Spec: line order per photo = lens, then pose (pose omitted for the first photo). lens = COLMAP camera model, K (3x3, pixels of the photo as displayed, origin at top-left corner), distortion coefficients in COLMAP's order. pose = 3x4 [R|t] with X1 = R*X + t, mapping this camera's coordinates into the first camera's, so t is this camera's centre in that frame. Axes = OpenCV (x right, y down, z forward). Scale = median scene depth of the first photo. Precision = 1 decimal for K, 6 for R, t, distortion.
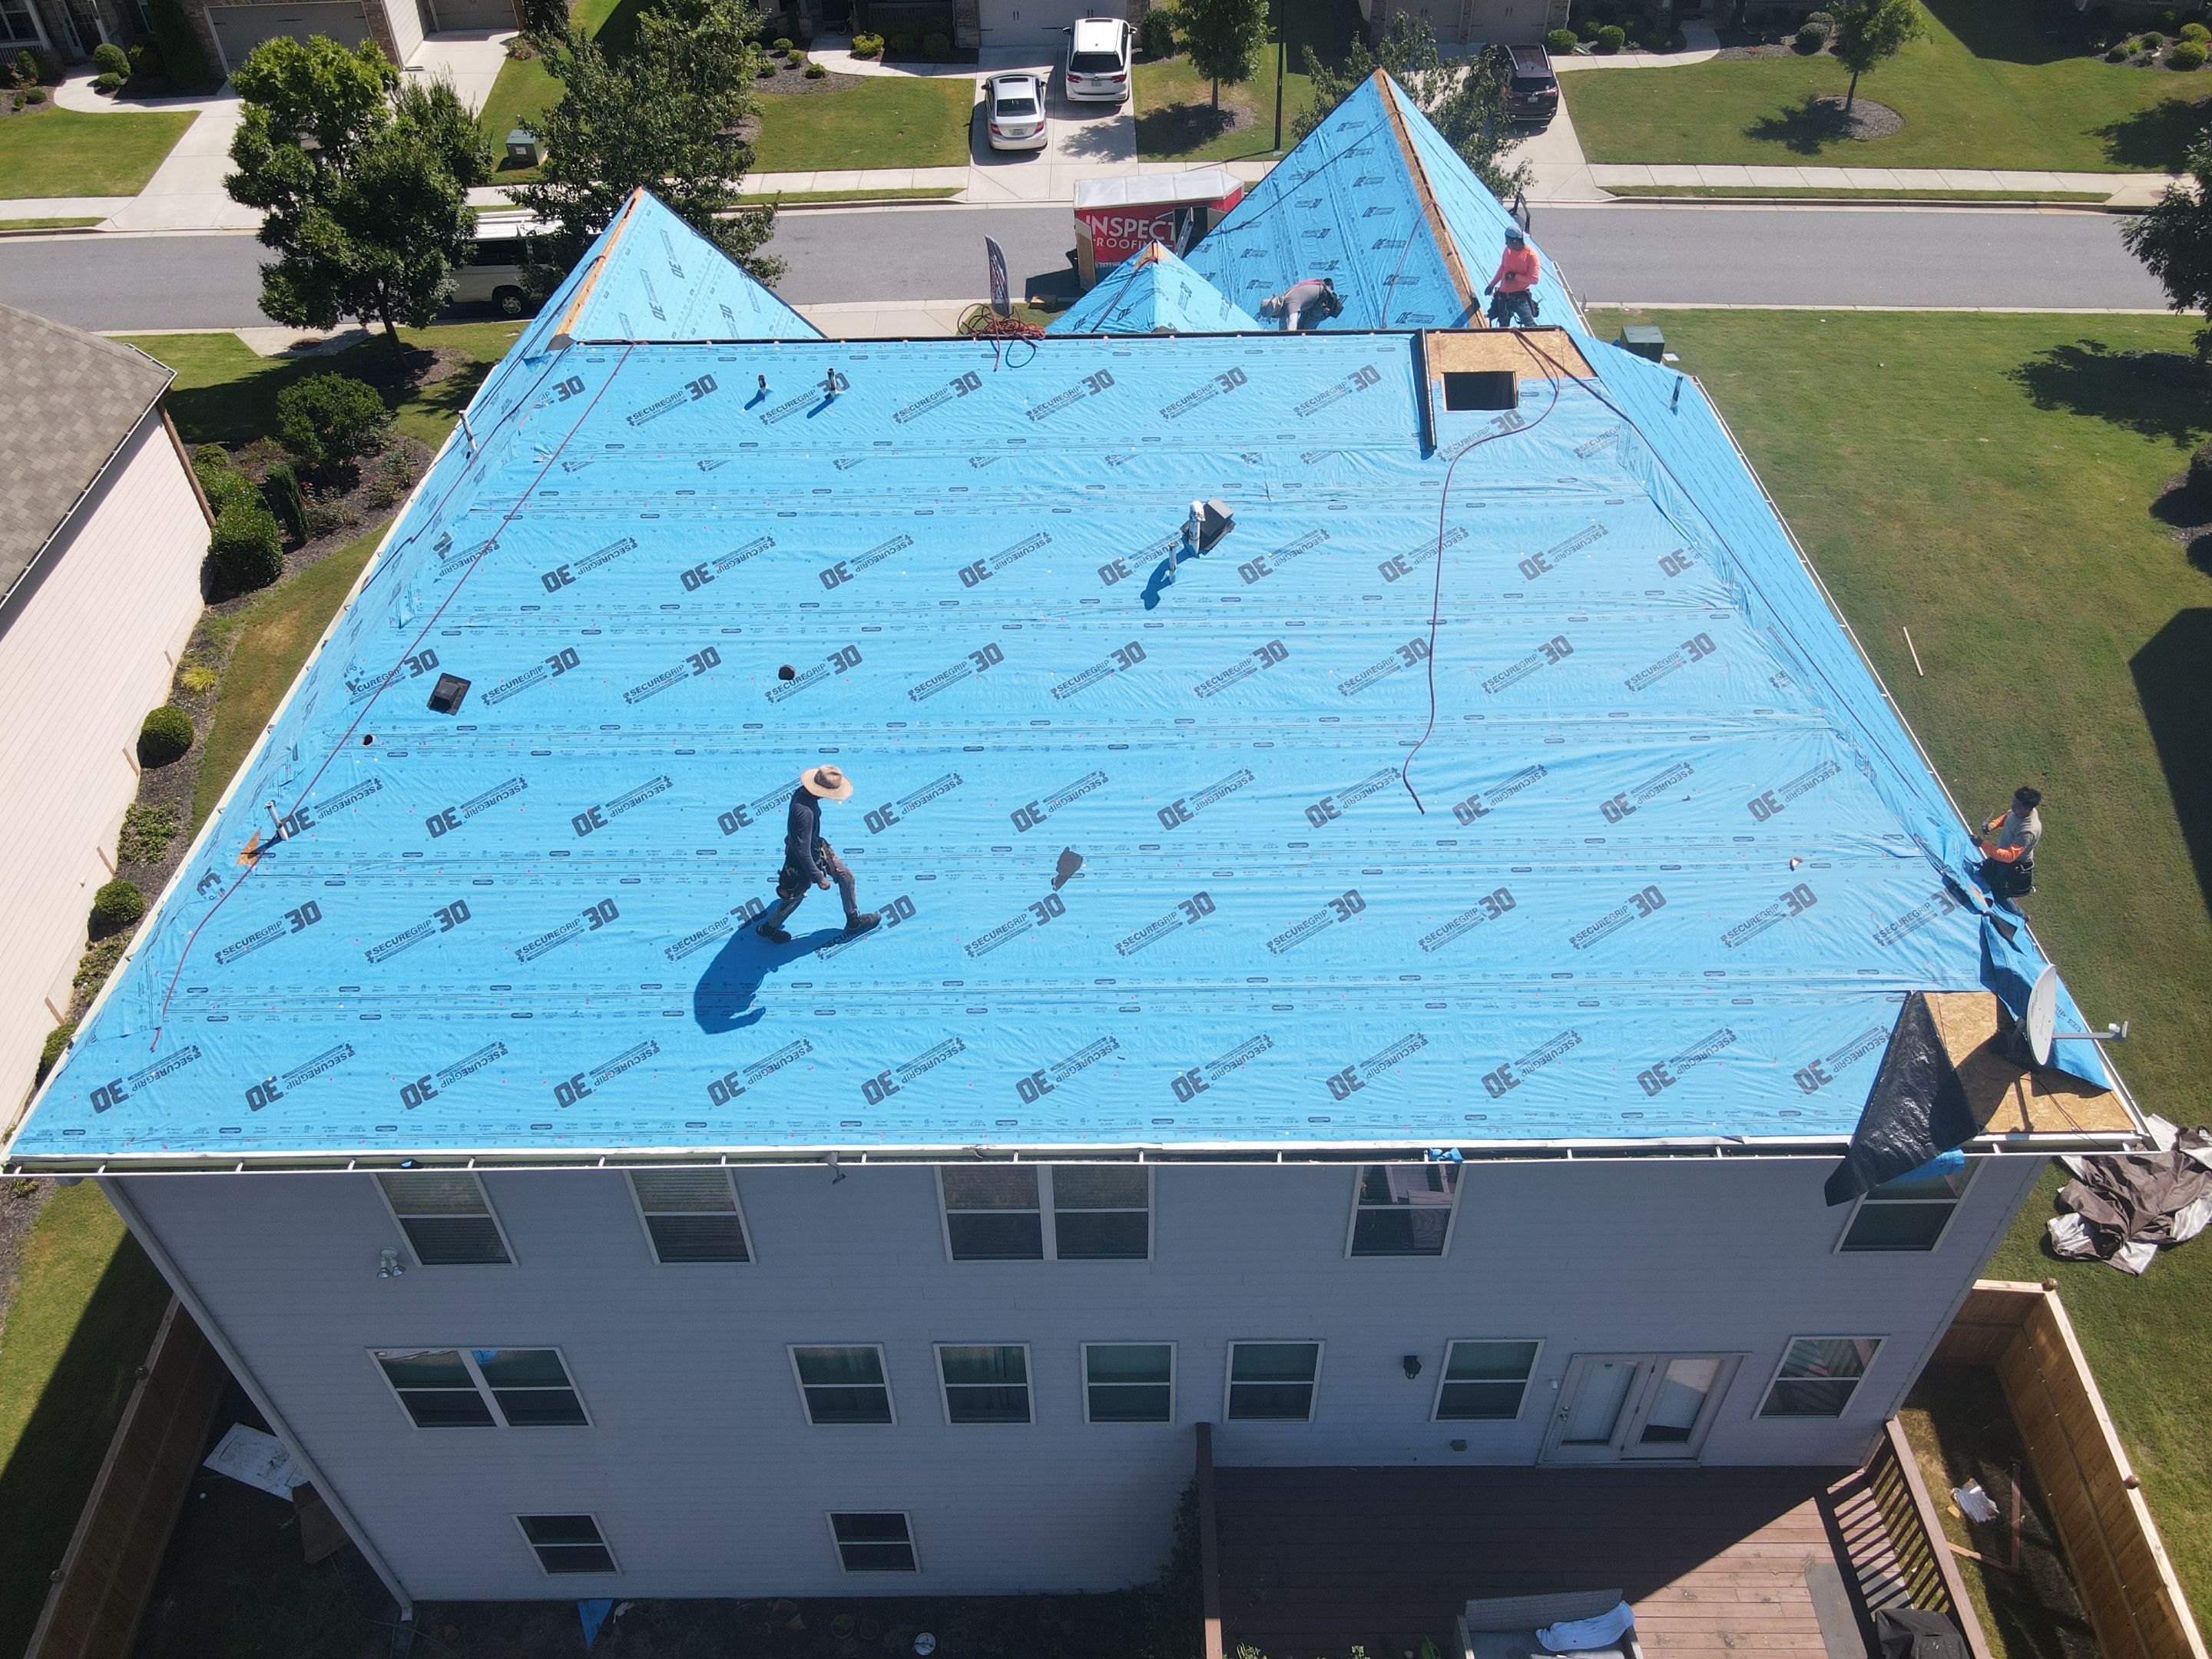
lens RADIAL K [[1624.0, 0, 1102.5], [0, 1624.0, 821.2], [0, 0, 1]] dist [-0.000461, 0.001253]
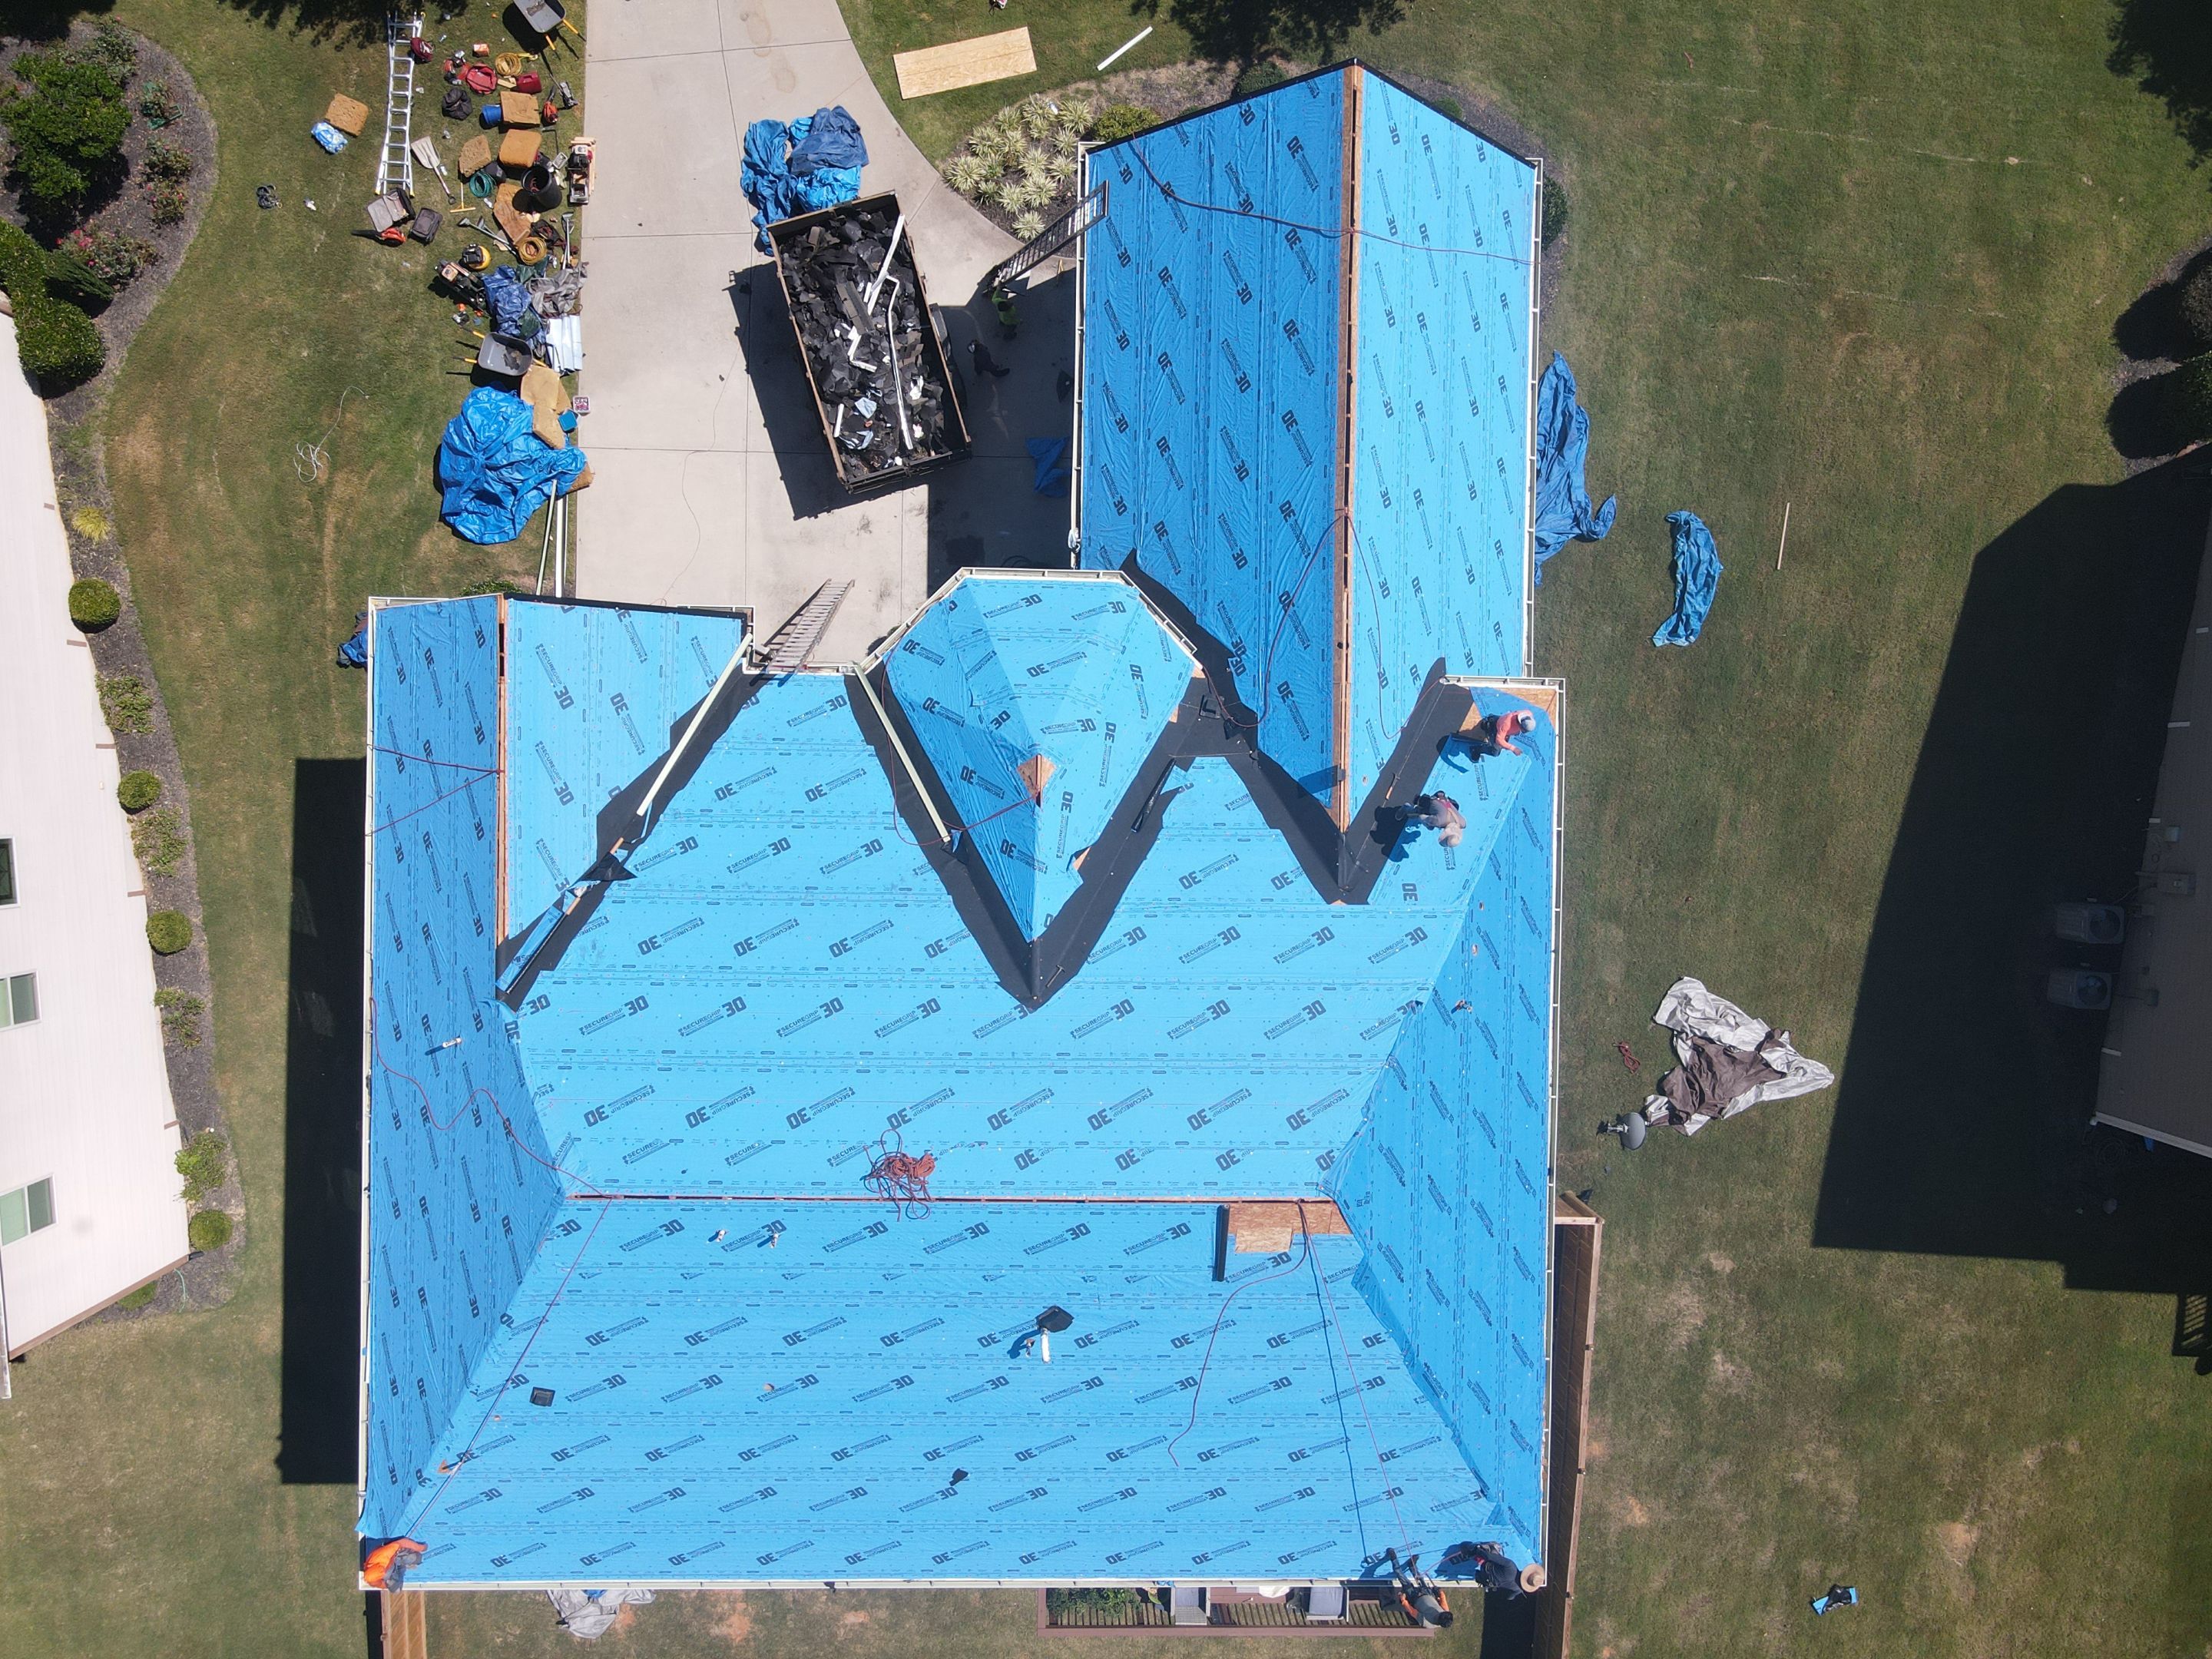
lens RADIAL K [[1624.0, 0, 1099.2], [0, 1624.0, 813.1], [0, 0, 1]] dist [-0.000461, 0.001253]
pose [[0.998508, 0.012715, 0.053096, 0.022102], [-0.048706, 0.646882, 0.761033, -1.514363], [-0.024670, -0.762484, 0.646536, 0.409972]]
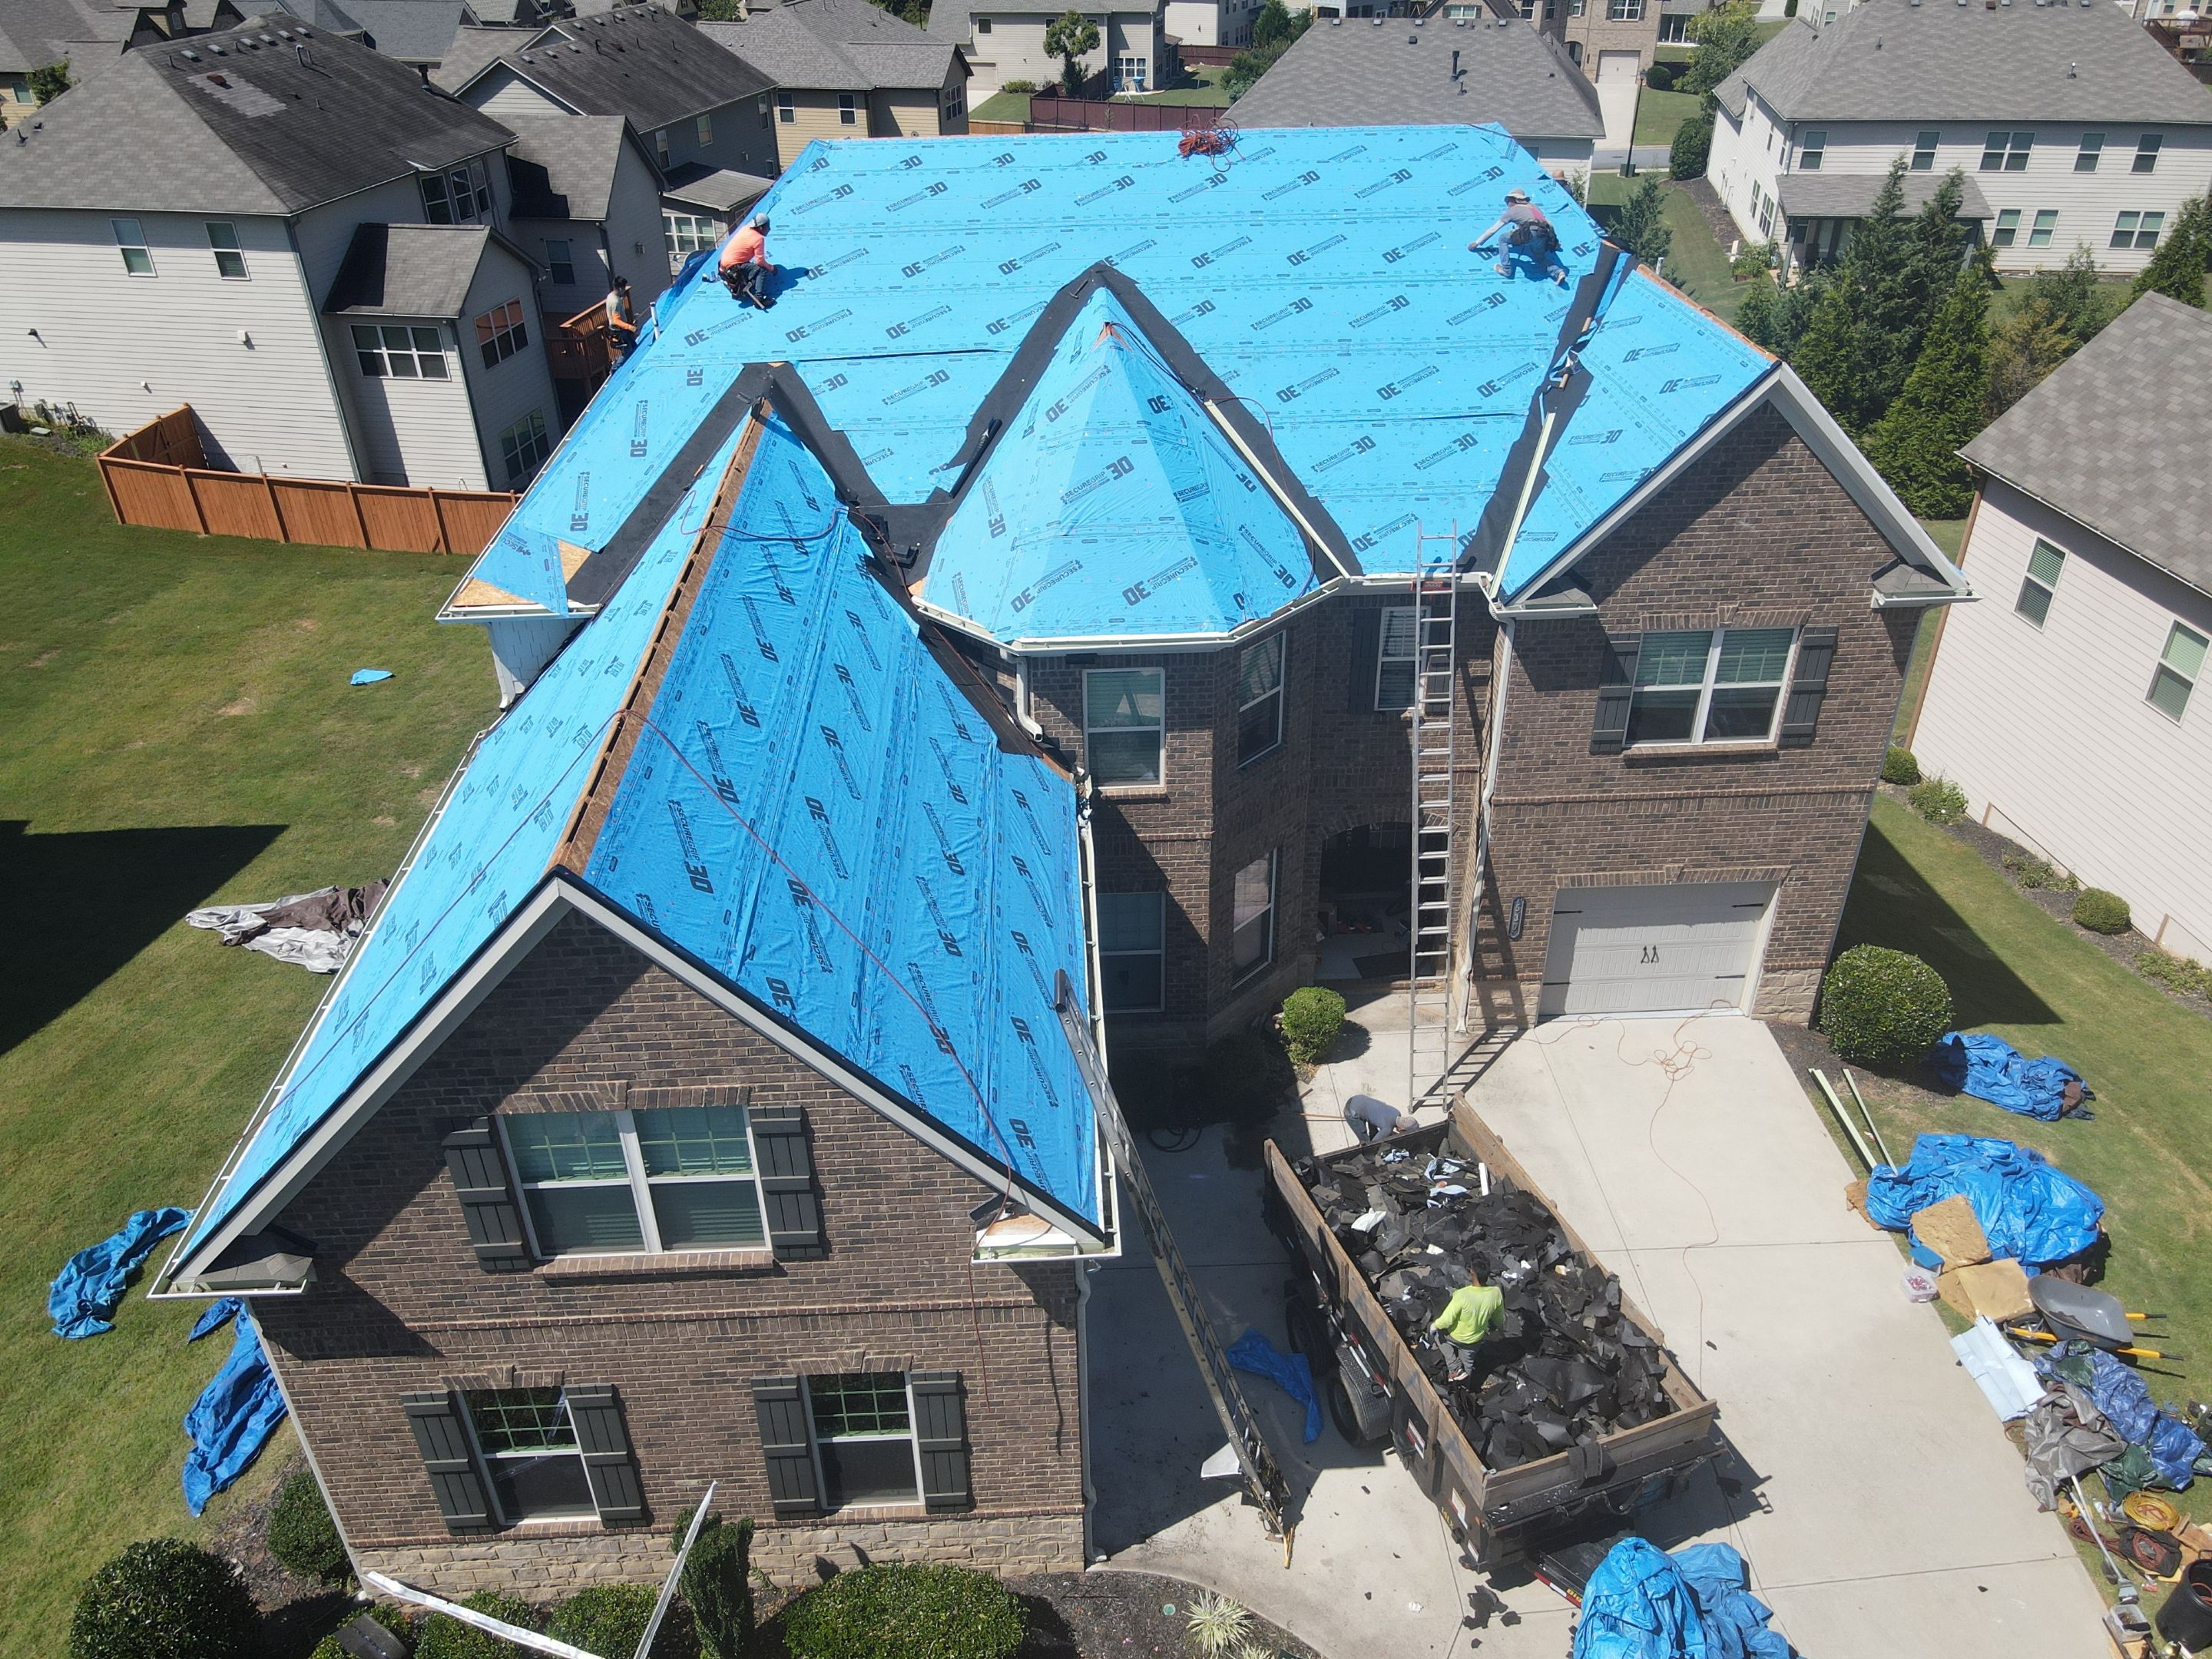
lens RADIAL K [[1624.0, 0, 1104.6], [0, 1624.0, 832.1], [0, 0, 1]] dist [-0.000461, 0.001253]
pose [[-0.998180, 0.054986, -0.024746, 0.096341], [-0.007546, 0.293250, 0.956006, -1.532353], [0.059824, 0.954453, -0.292301, 2.011429]]
